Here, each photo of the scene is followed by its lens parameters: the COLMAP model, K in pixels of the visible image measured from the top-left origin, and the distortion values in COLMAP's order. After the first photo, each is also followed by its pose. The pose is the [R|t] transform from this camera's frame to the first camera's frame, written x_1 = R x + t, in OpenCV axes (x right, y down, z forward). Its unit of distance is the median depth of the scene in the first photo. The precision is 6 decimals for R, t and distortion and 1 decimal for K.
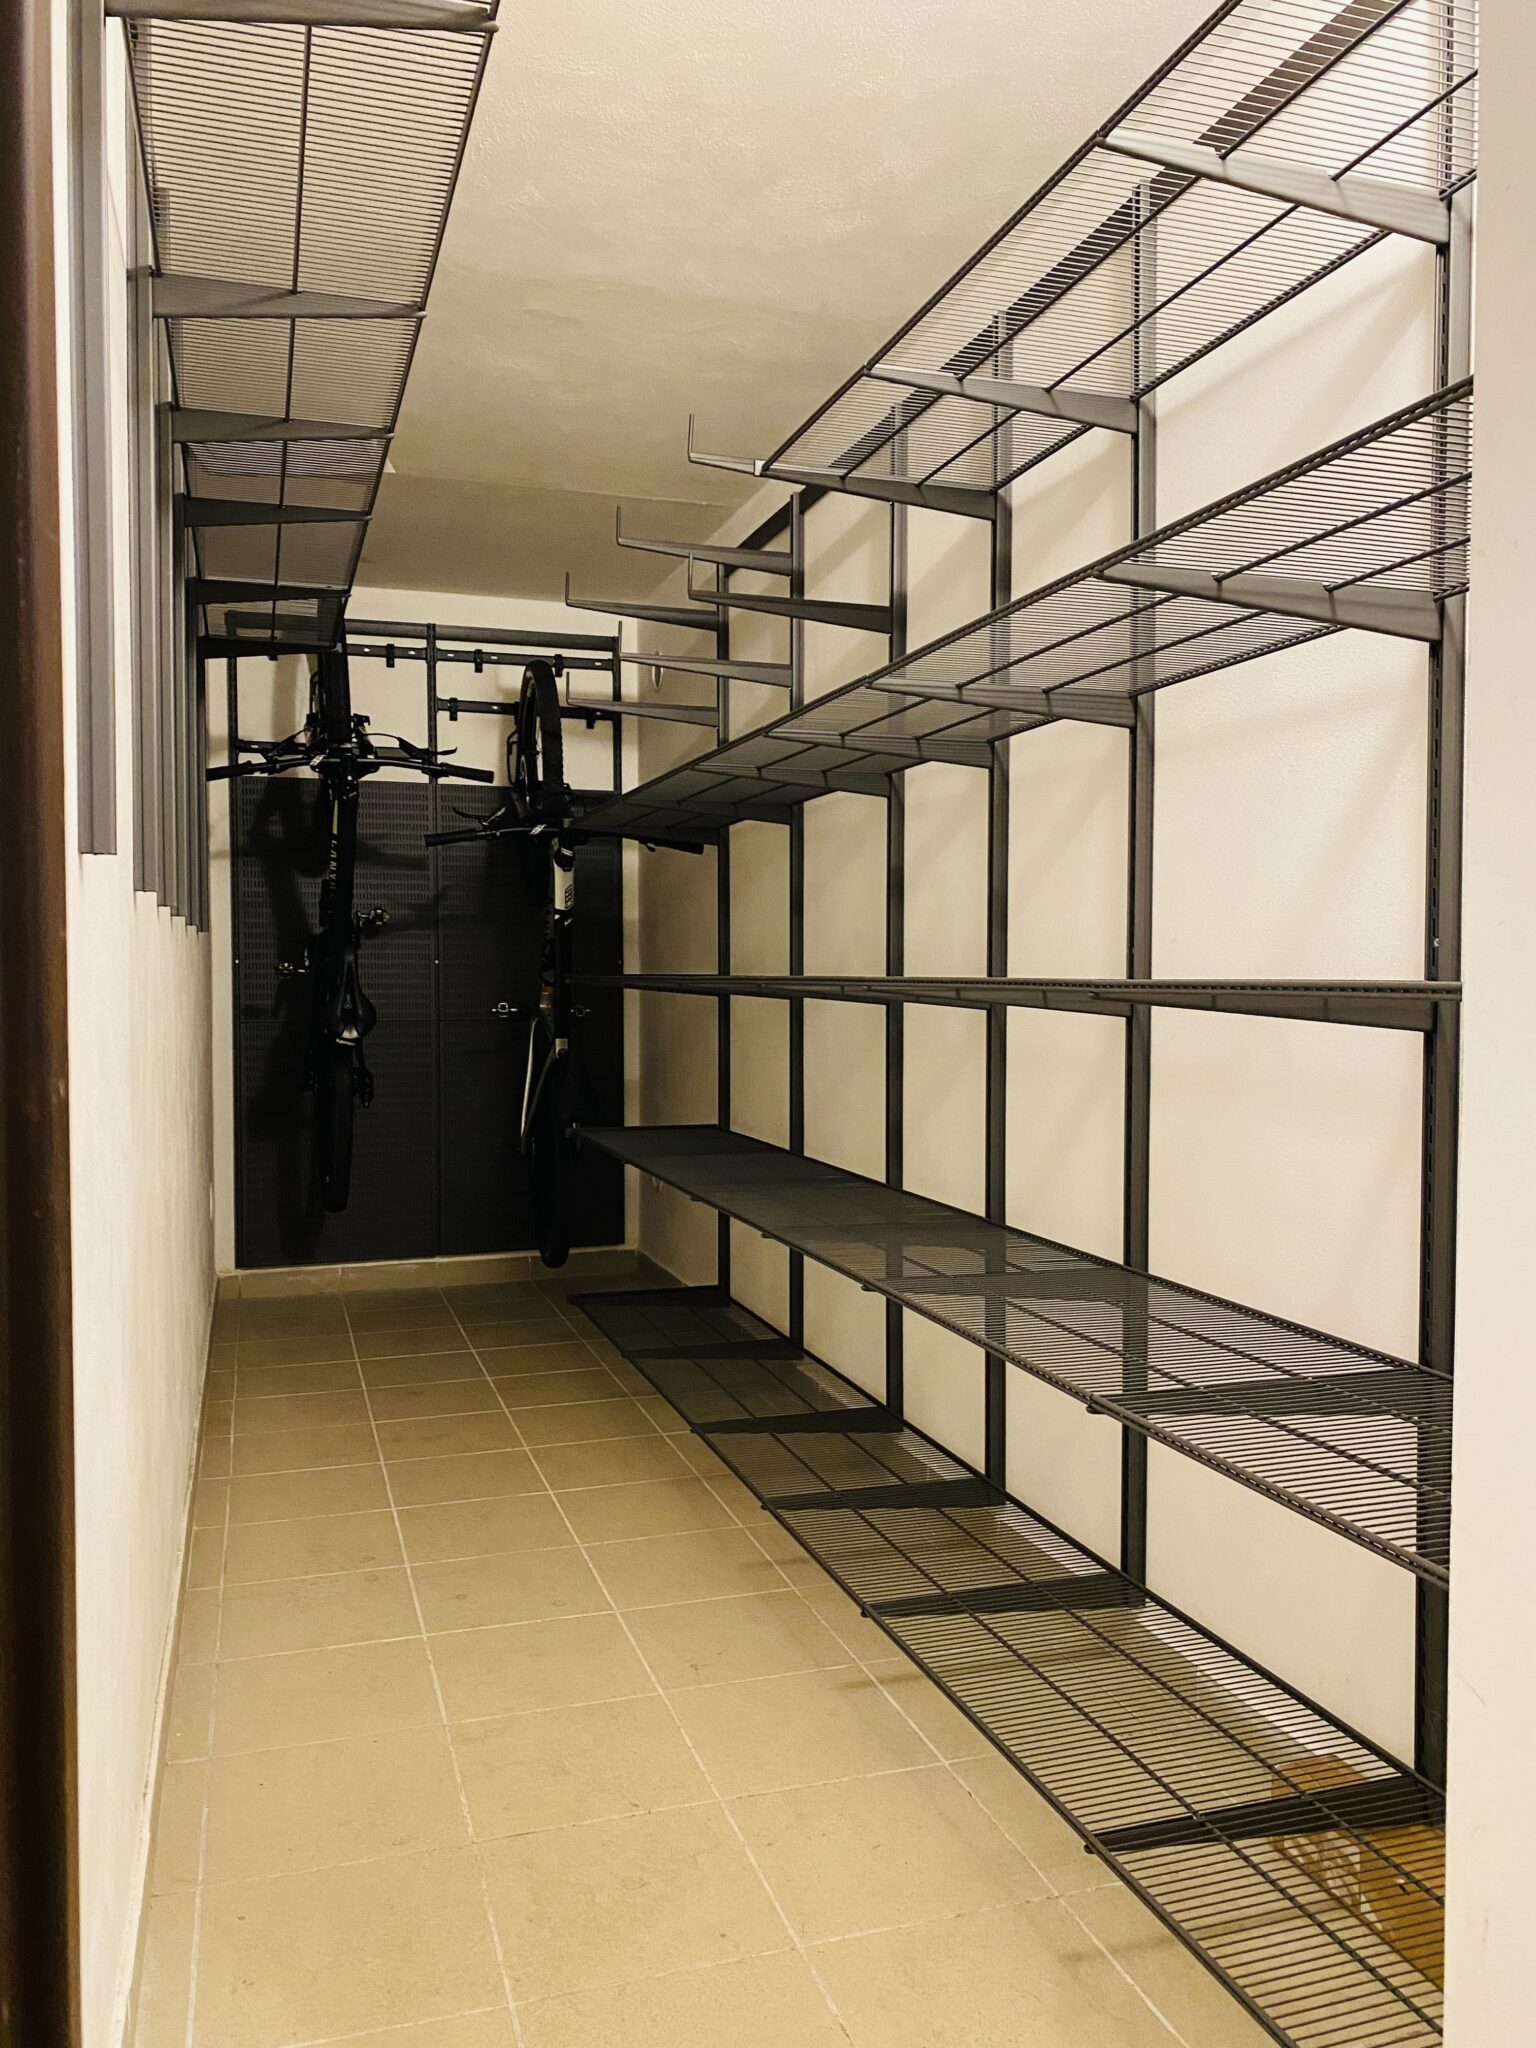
lens RADIAL K [[1555.5, 0, 745.9], [0, 1555.5, 1021.5], [0, 0, 1]] dist [0.126598, -0.147544]
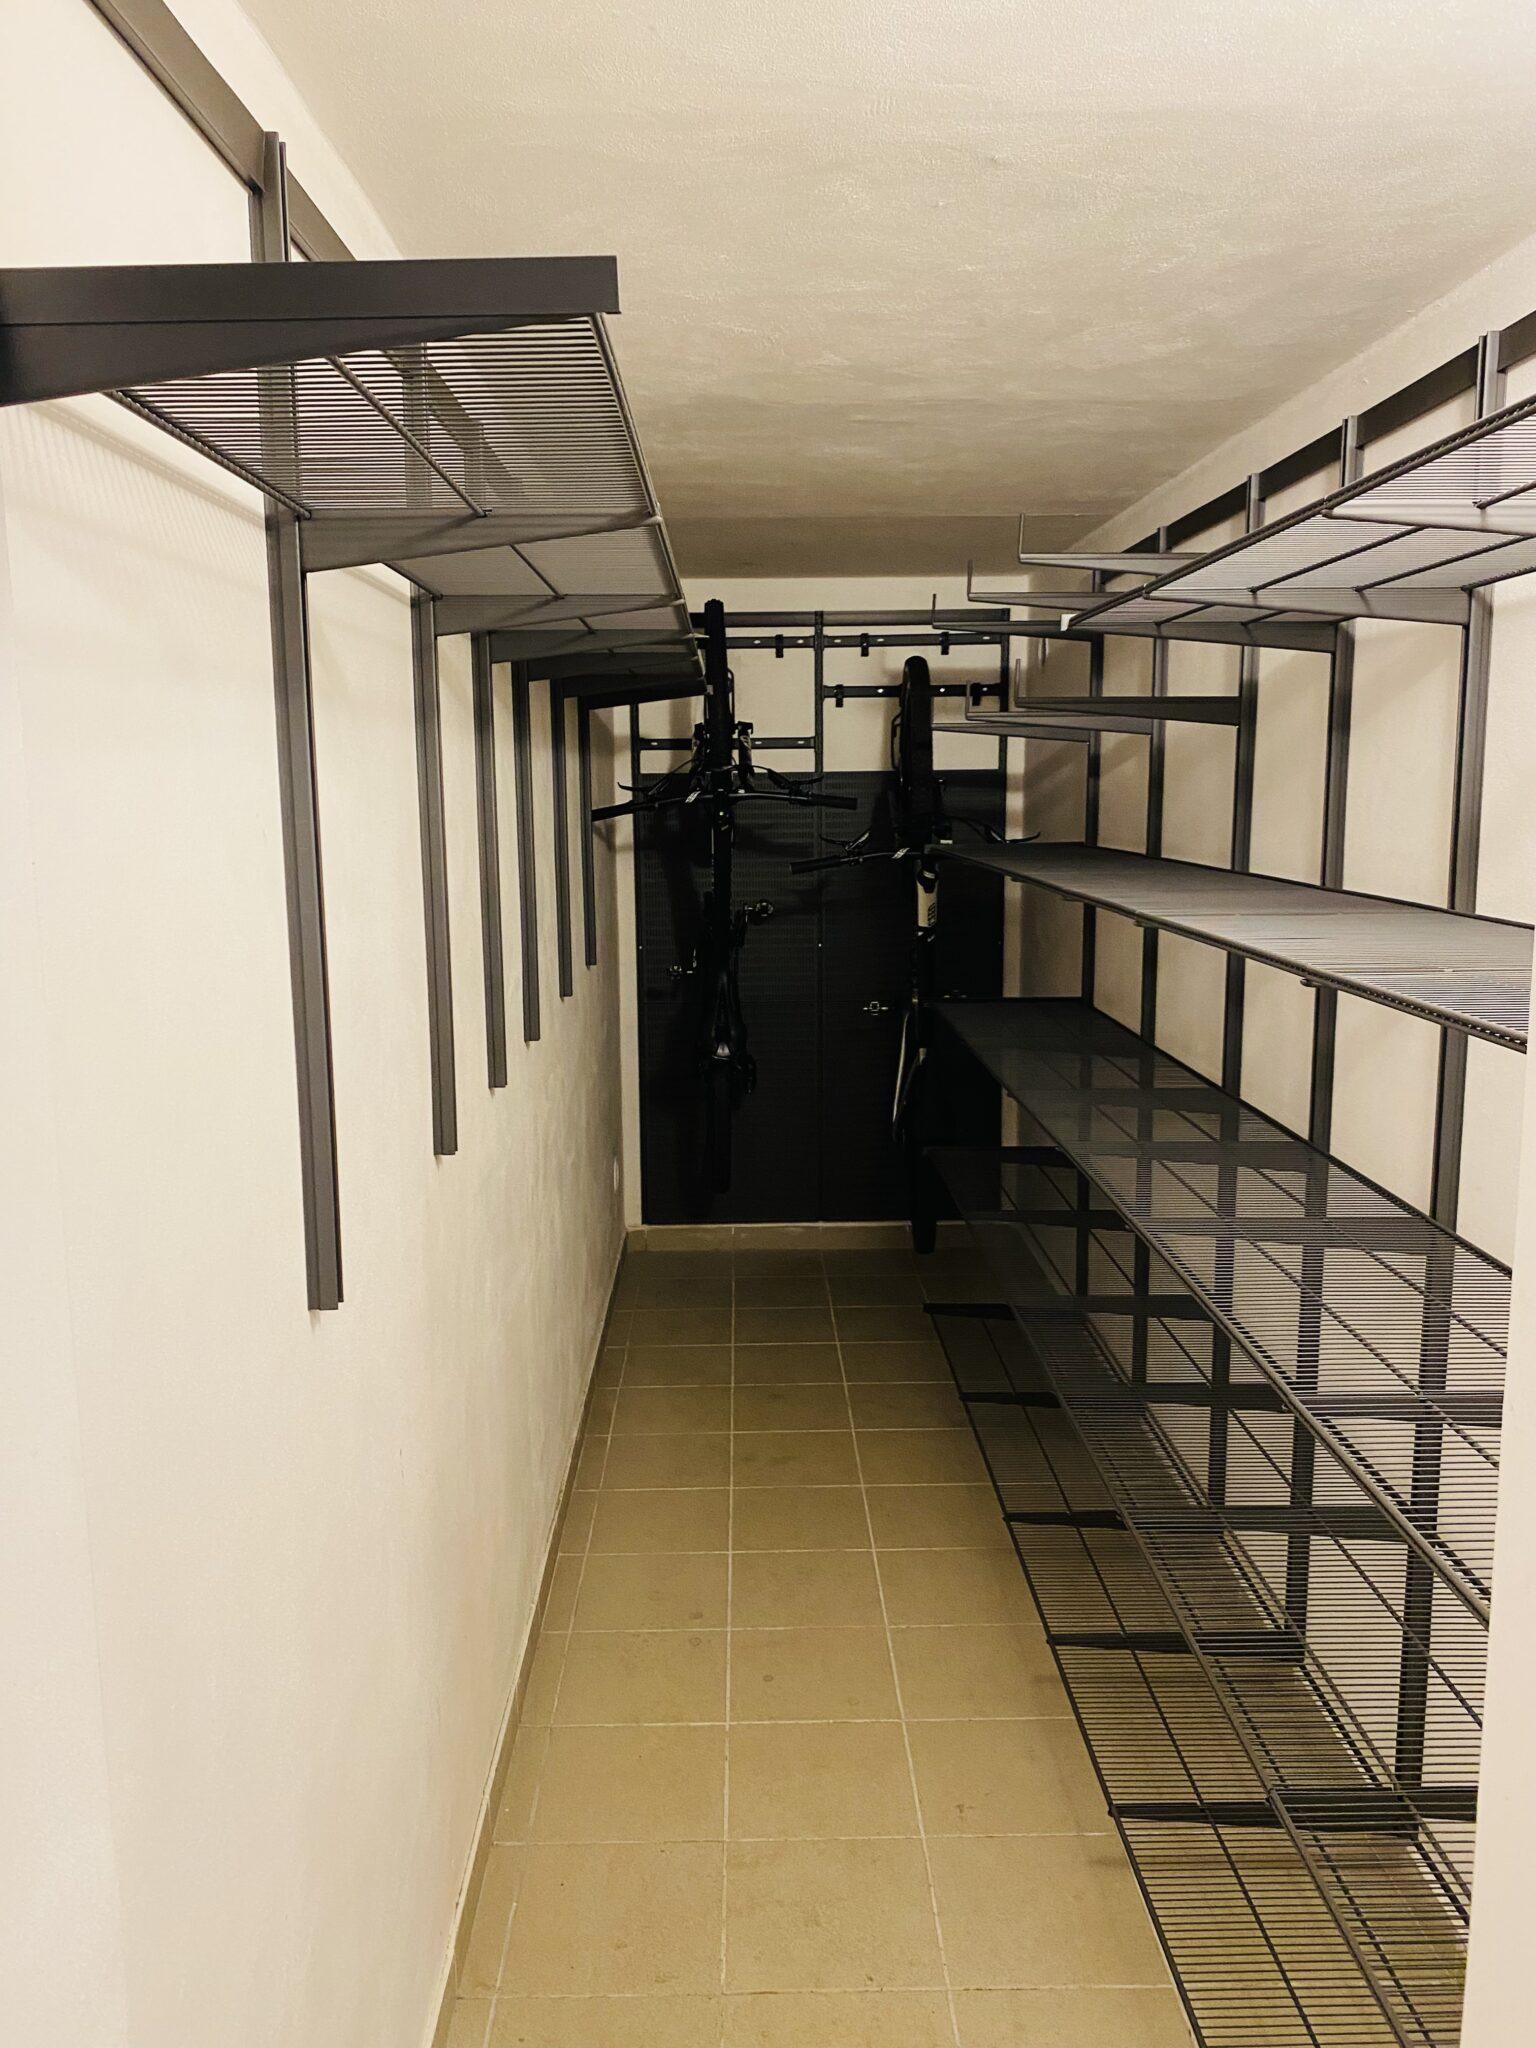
lens RADIAL K [[1544.3, 0, 768.0], [0, 1544.3, 1024.0], [0, 0, 1]] dist [0.122184, -0.146417]
pose [[0.960098, 0.036672, -0.277249, 0.055695], [-0.001178, 0.991887, 0.127120, -0.118143], [0.279661, -0.121721, 0.952352, 0.007833]]
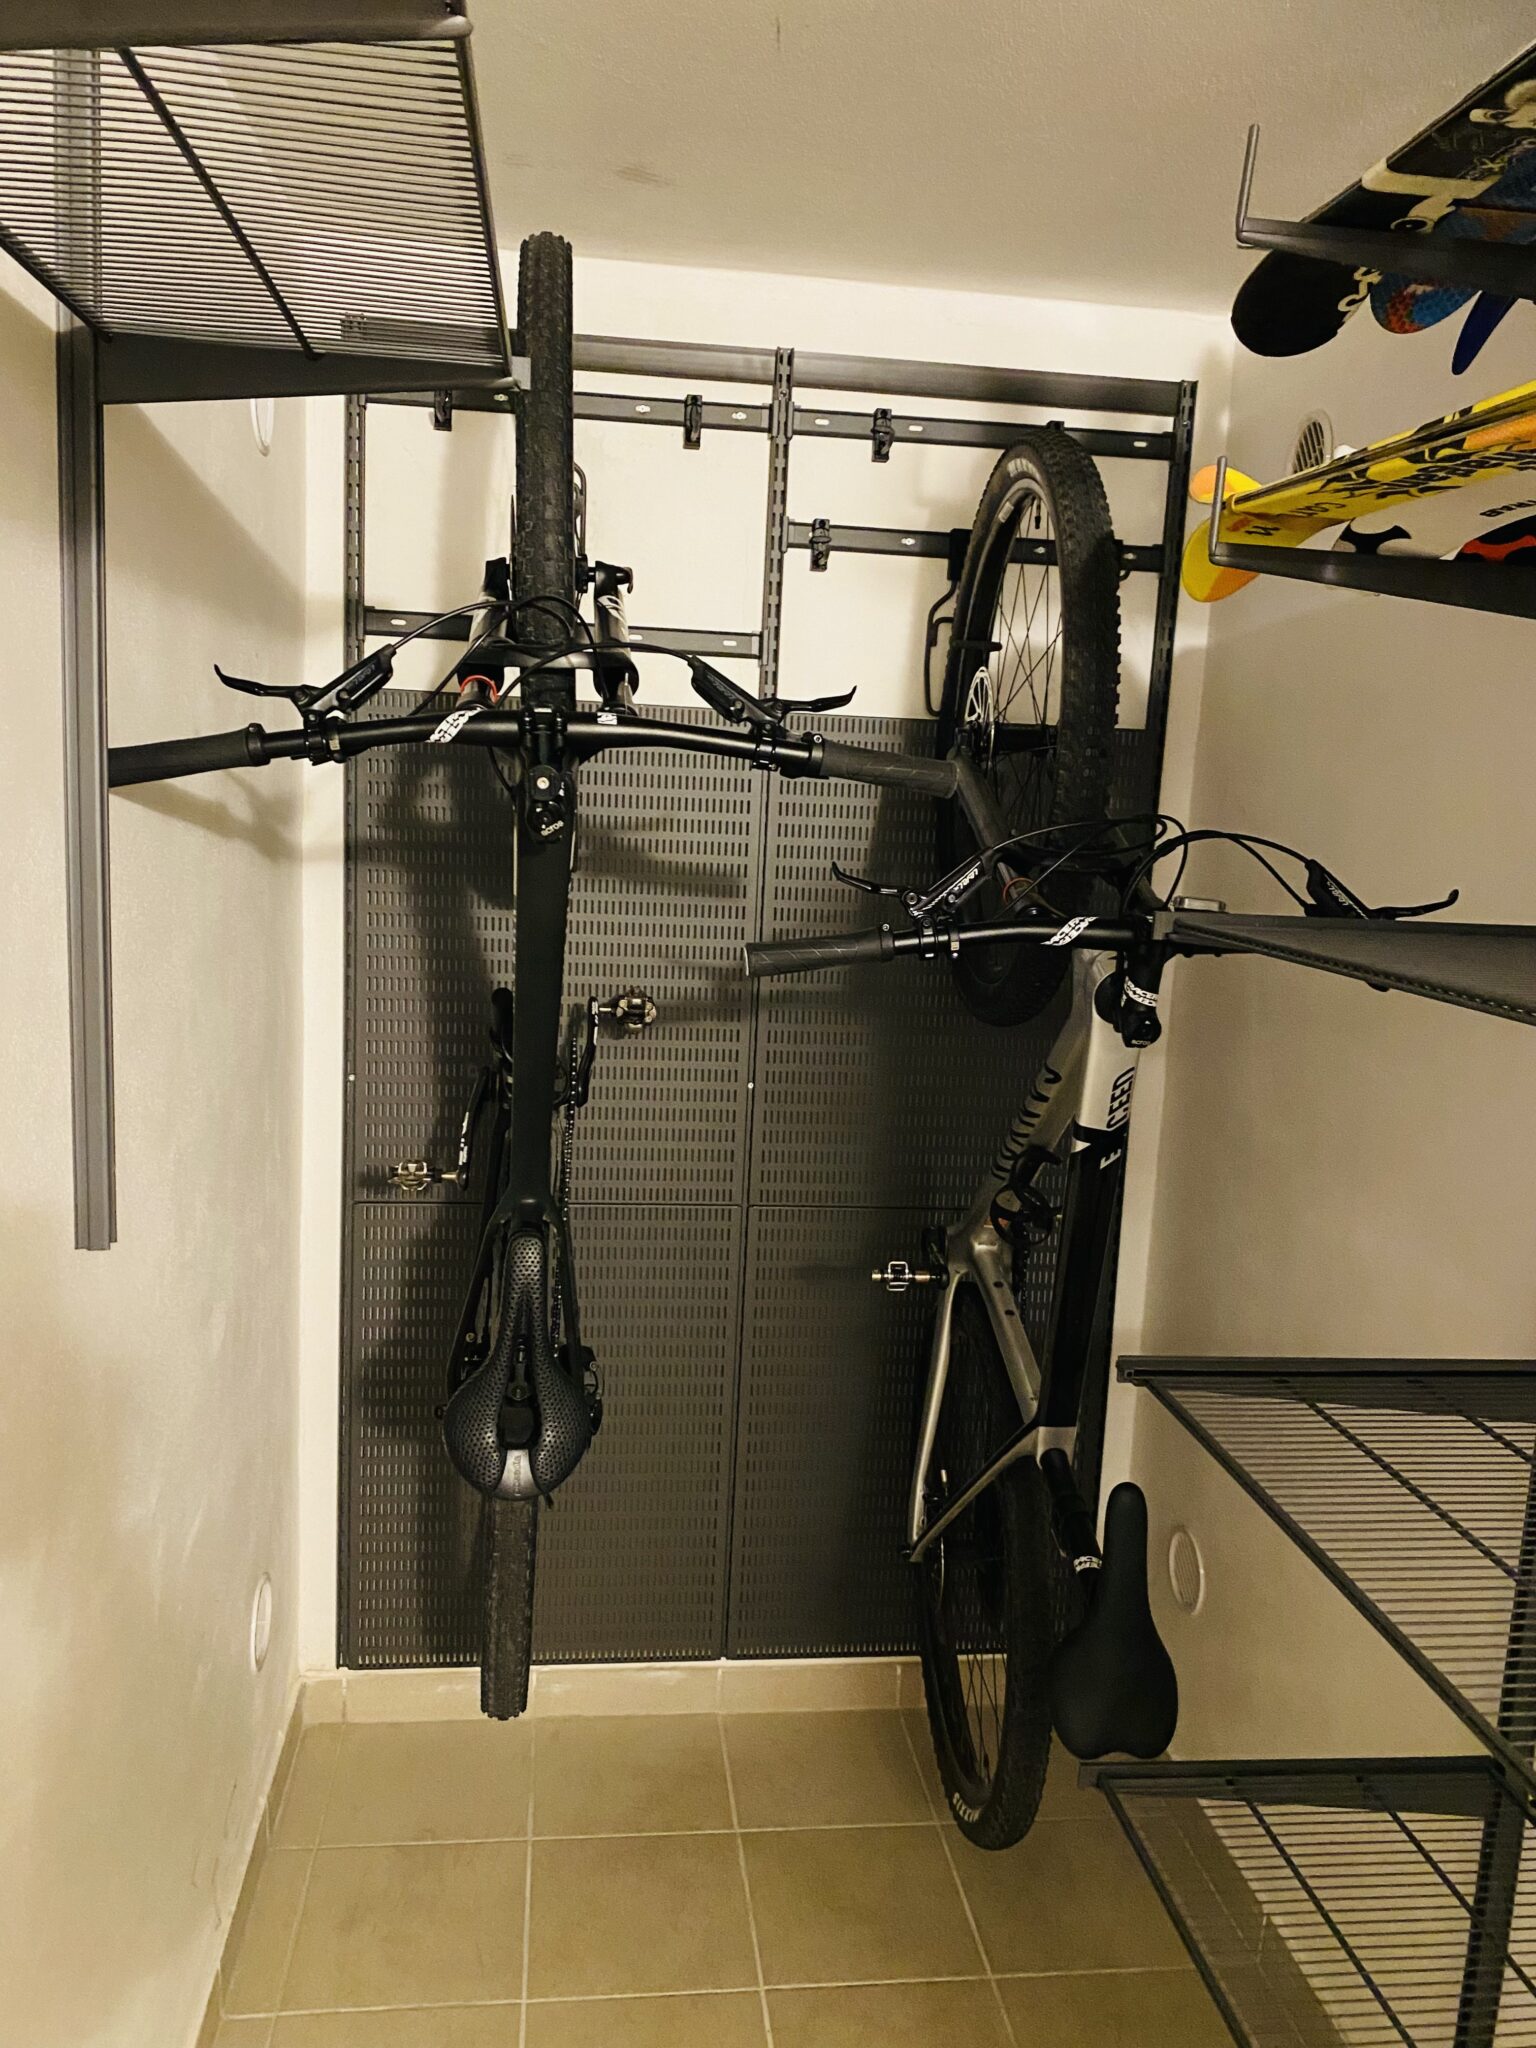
lens RADIAL K [[1534.6, 0, 763.9], [0, 1534.6, 1029.5], [0, 0, 1]] dist [0.086665, -0.142539]
pose [[0.982568, 0.078633, -0.168453, -0.117249], [-0.056622, 0.989671, 0.131703, -0.119584], [0.177069, -0.119869, 0.976872, 0.548177]]
